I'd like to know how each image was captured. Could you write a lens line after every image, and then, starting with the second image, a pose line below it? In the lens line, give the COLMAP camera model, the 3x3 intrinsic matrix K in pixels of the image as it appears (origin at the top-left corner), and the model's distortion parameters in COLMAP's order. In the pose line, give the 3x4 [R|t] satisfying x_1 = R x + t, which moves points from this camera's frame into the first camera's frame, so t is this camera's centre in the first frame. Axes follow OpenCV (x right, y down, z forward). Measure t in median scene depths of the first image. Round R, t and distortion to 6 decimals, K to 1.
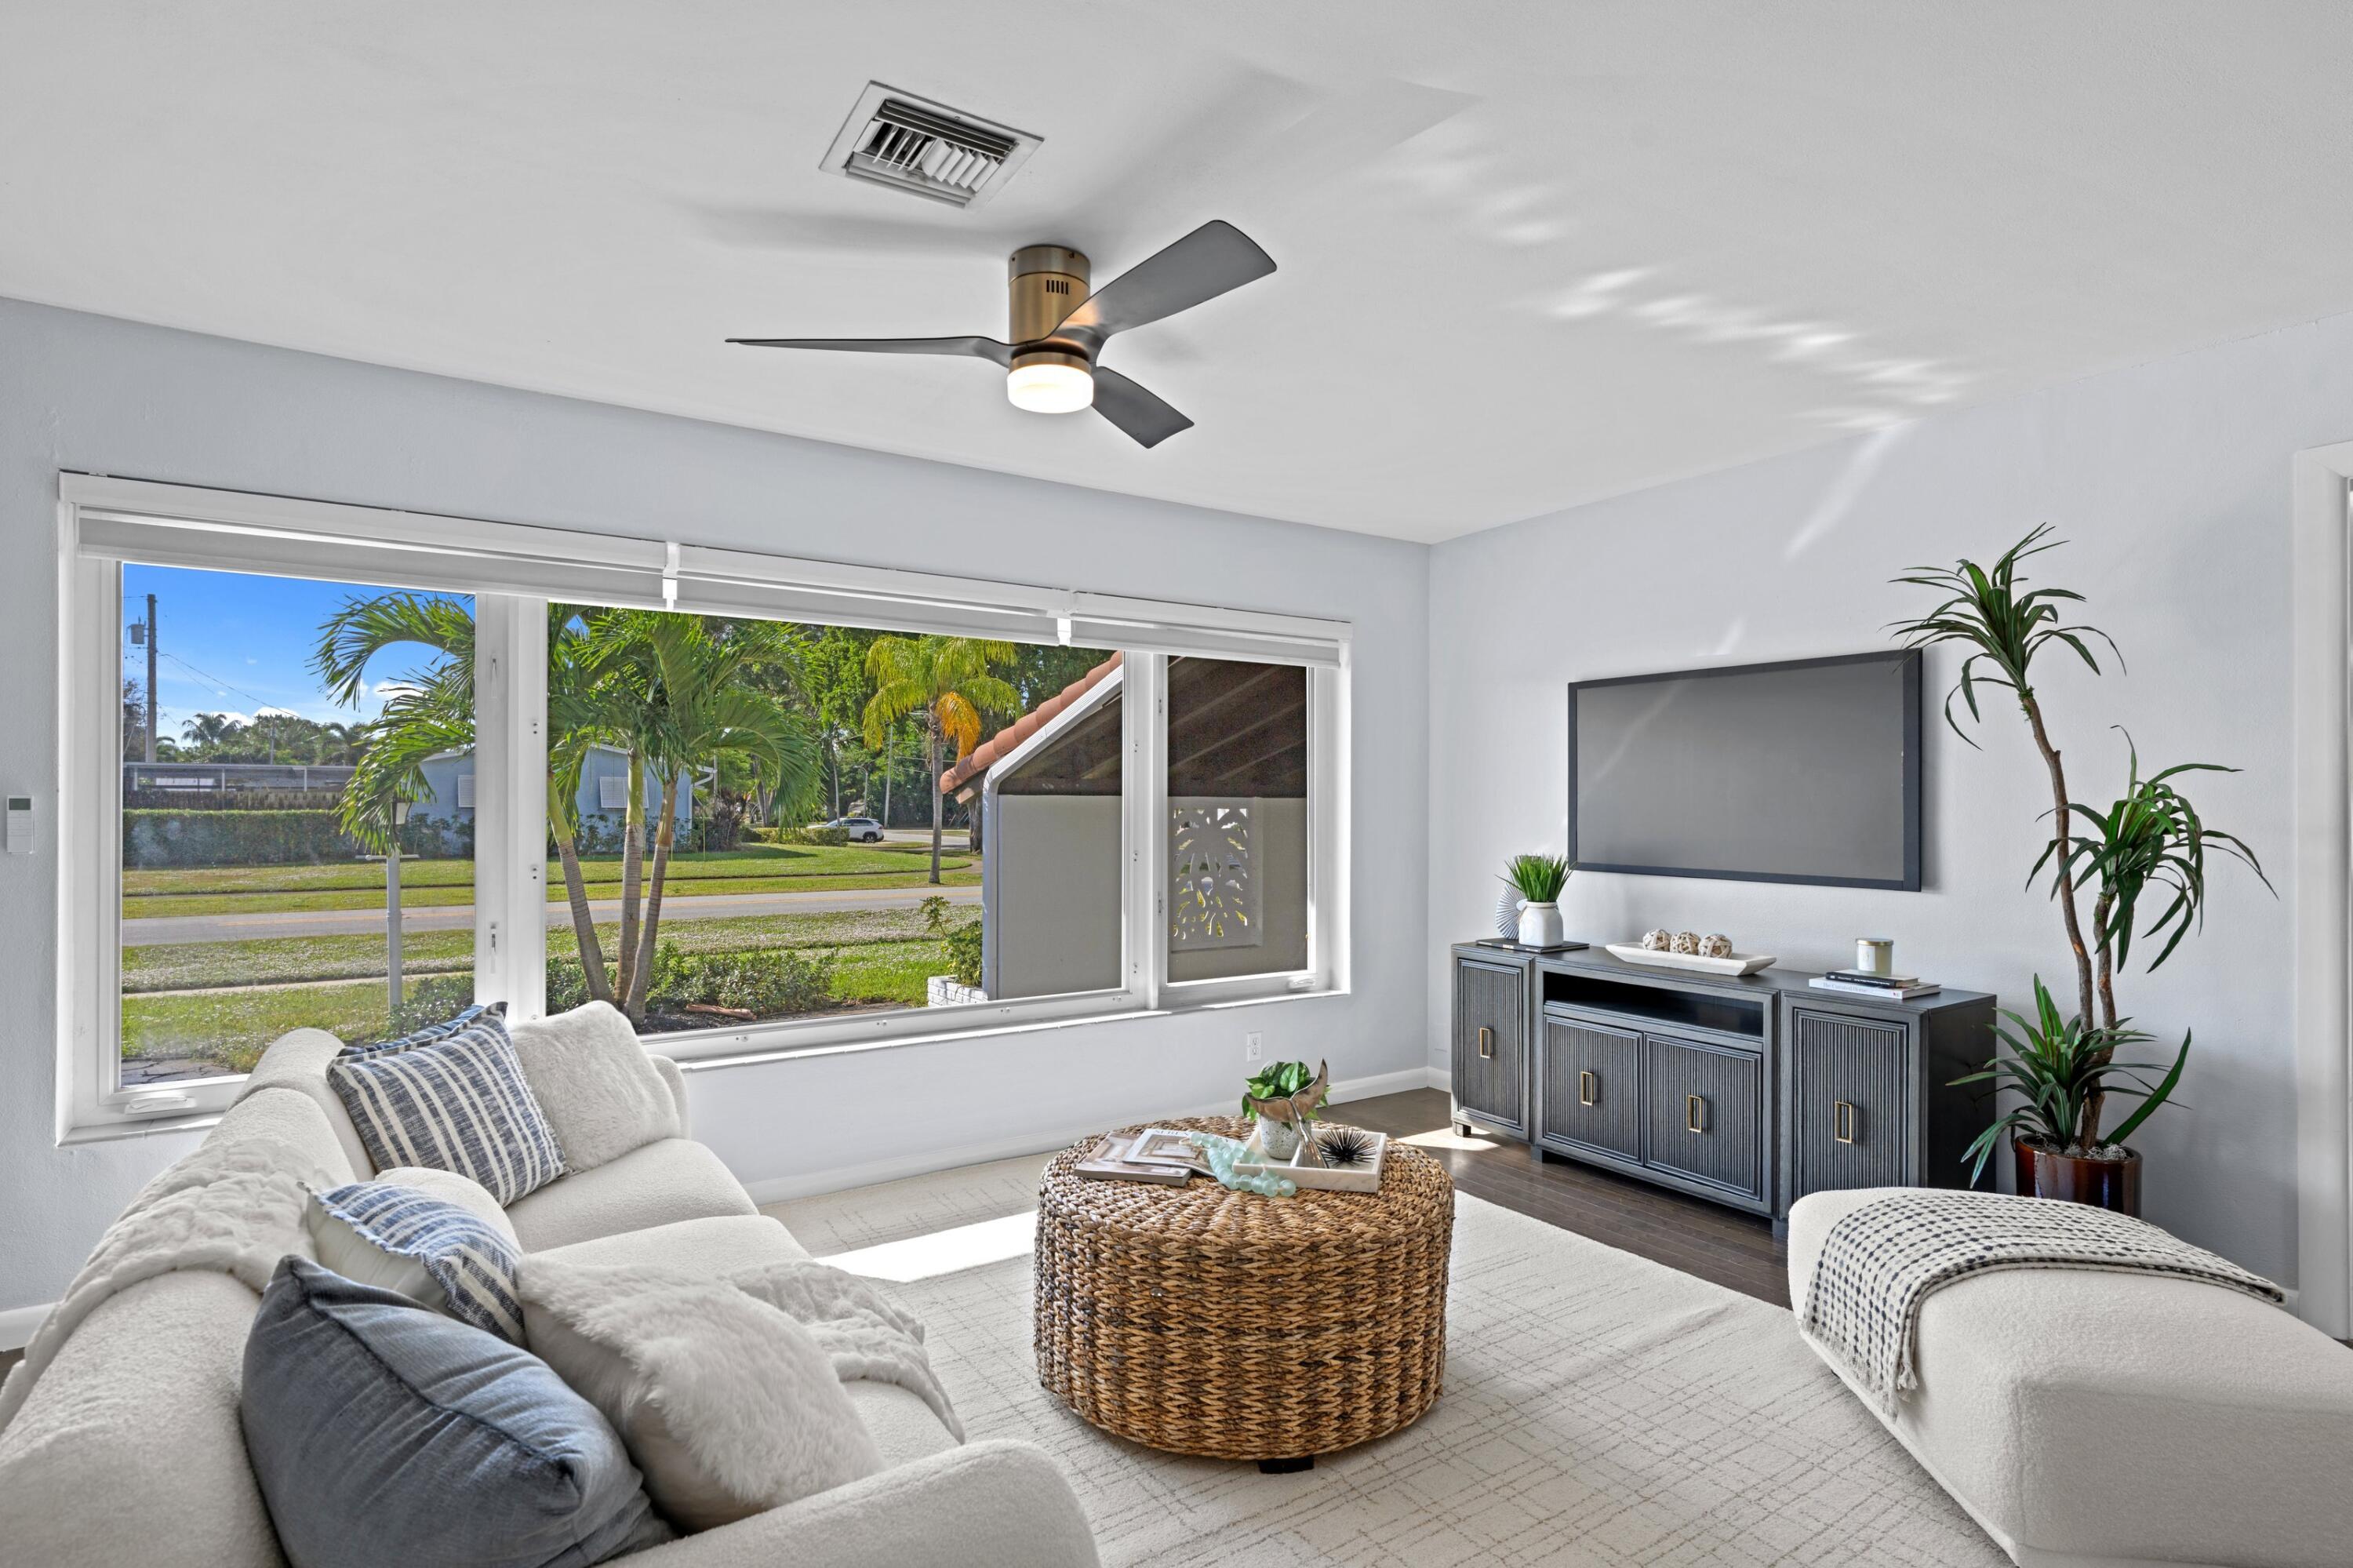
lens RADIAL K [[1164.7, 0, 1173.7], [0, 1164.7, 805.4], [0, 0, 1]] dist [-0.002867, -0.000057]
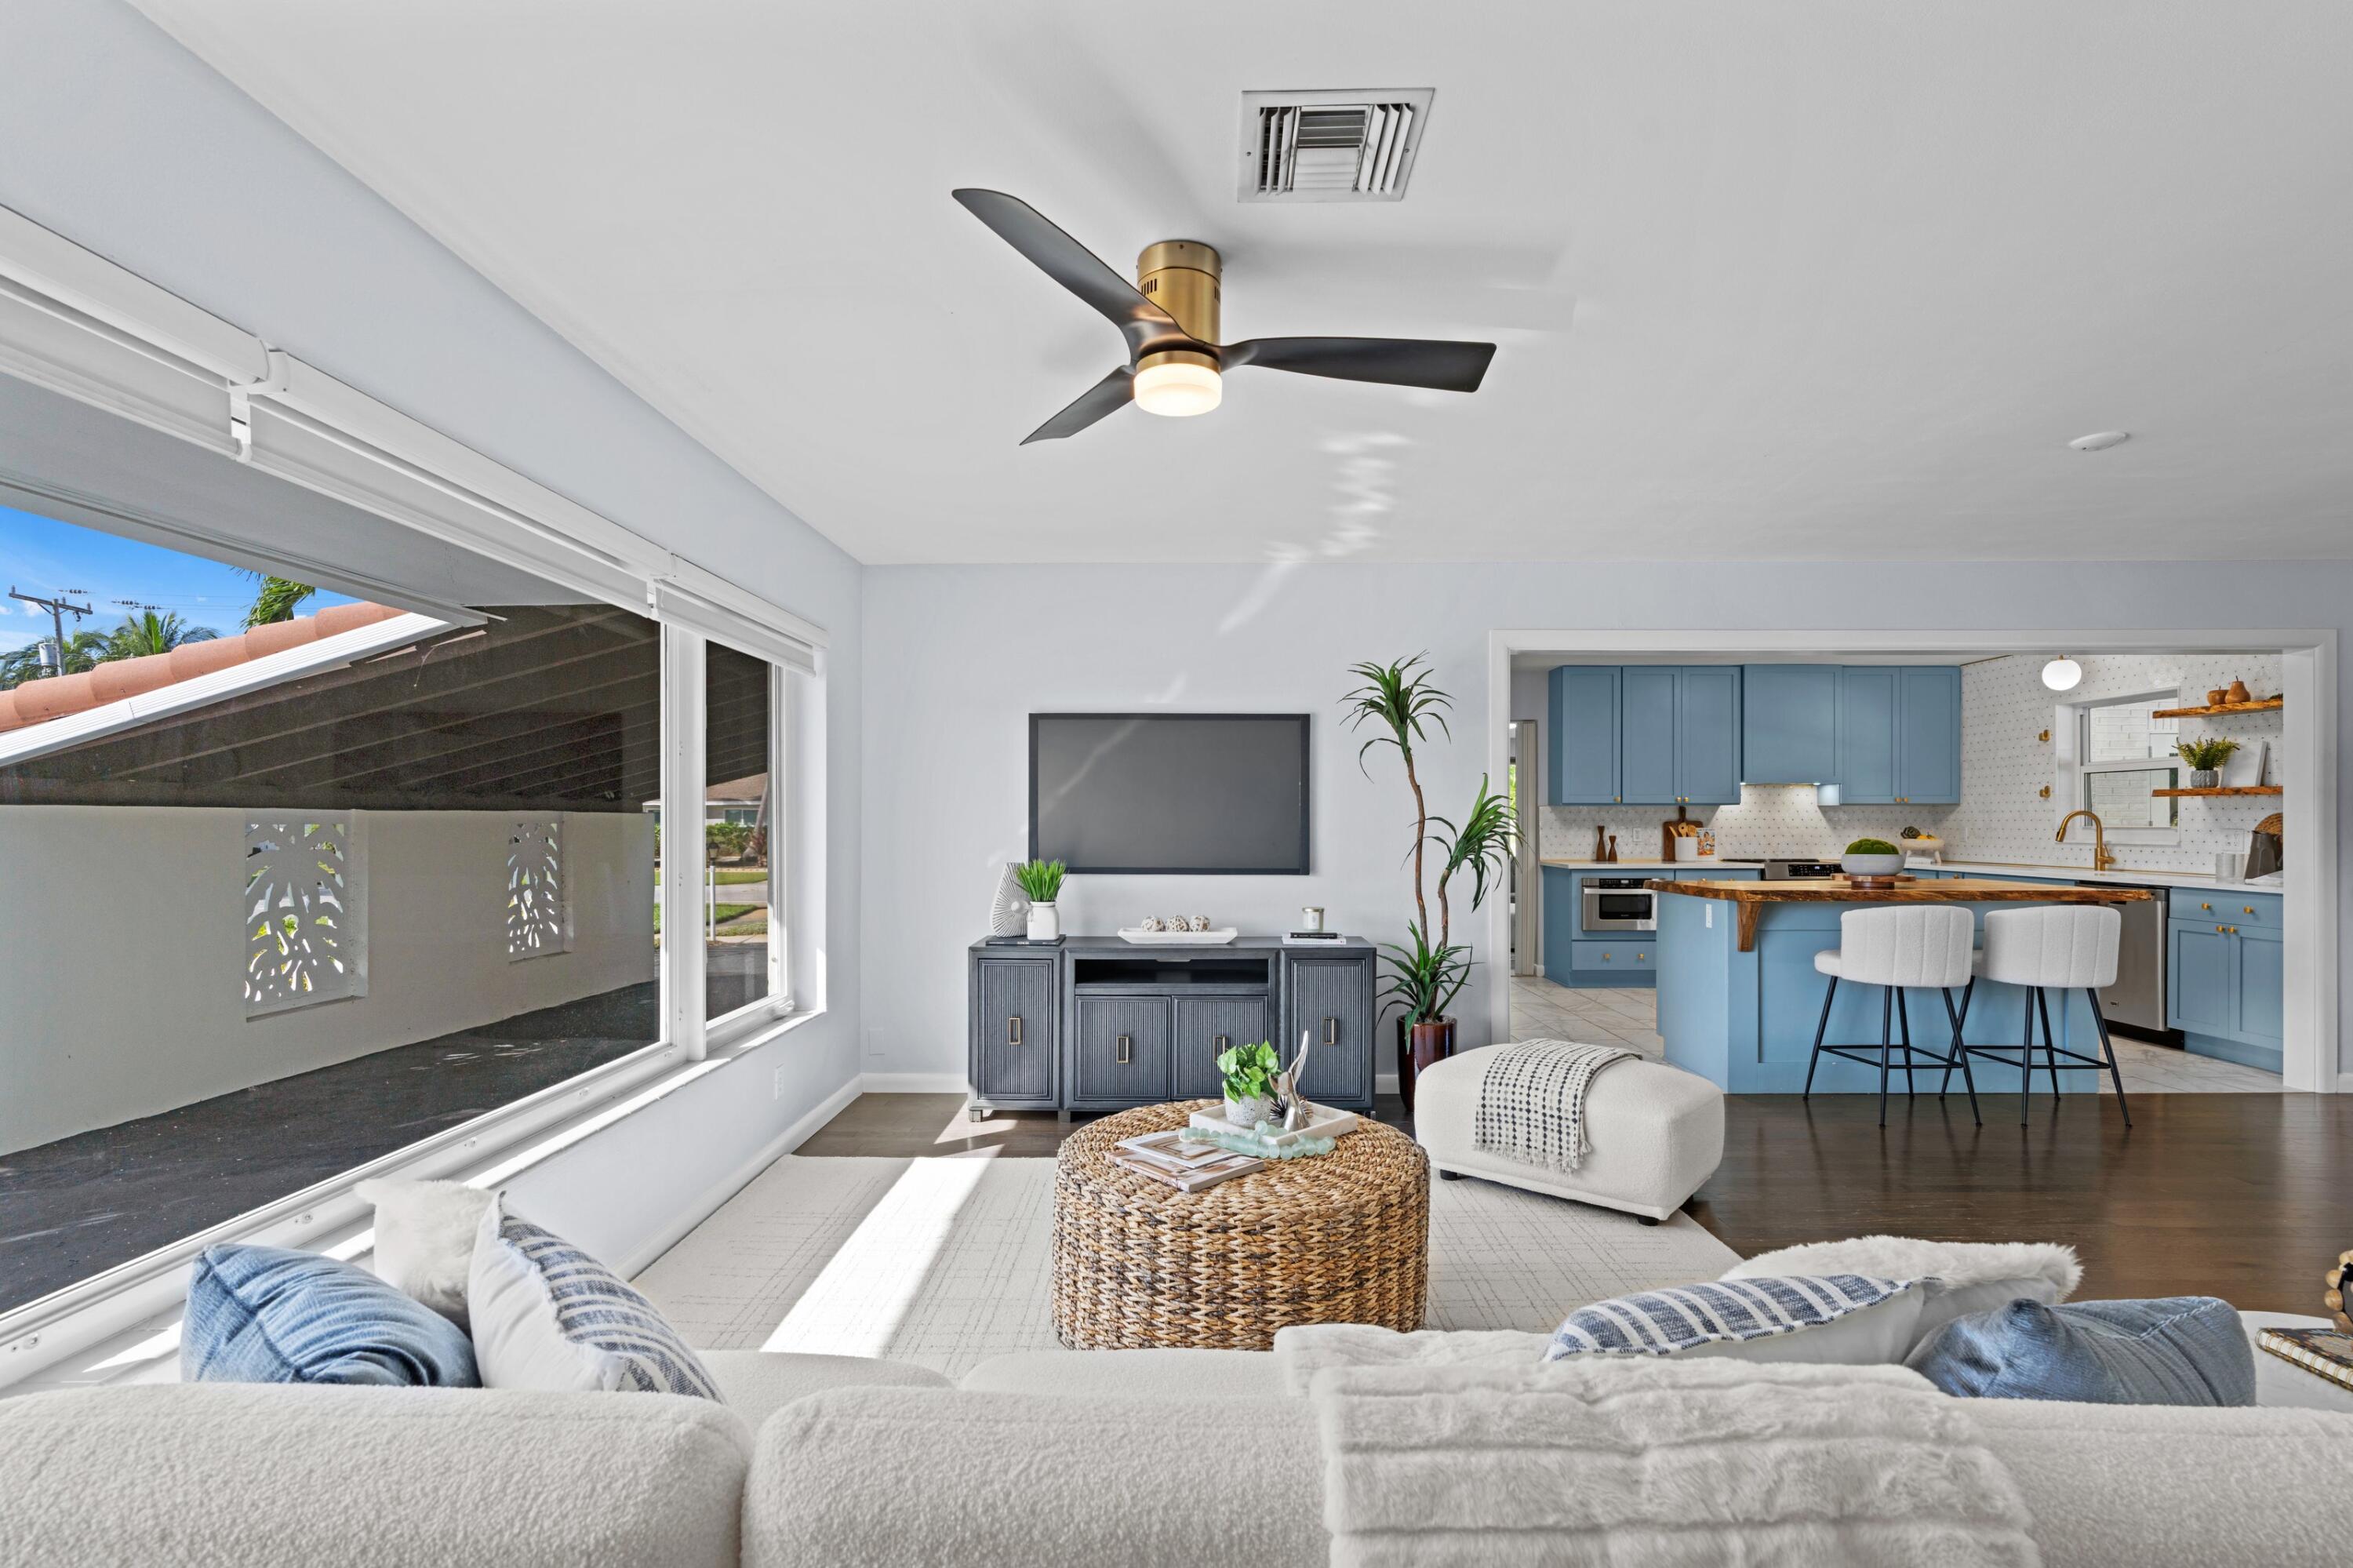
lens RADIAL K [[1071.7, 0, 1183.2], [0, 1071.7, 817.7], [0, 0, 1]] dist [-0.002197, 0.000408]
pose [[0.558689, 0.000022, 0.829377, -0.647699], [0.001712, 0.999998, -0.001180, 0.001733], [-0.829375, 0.002079, 0.558688, 0.383127]]
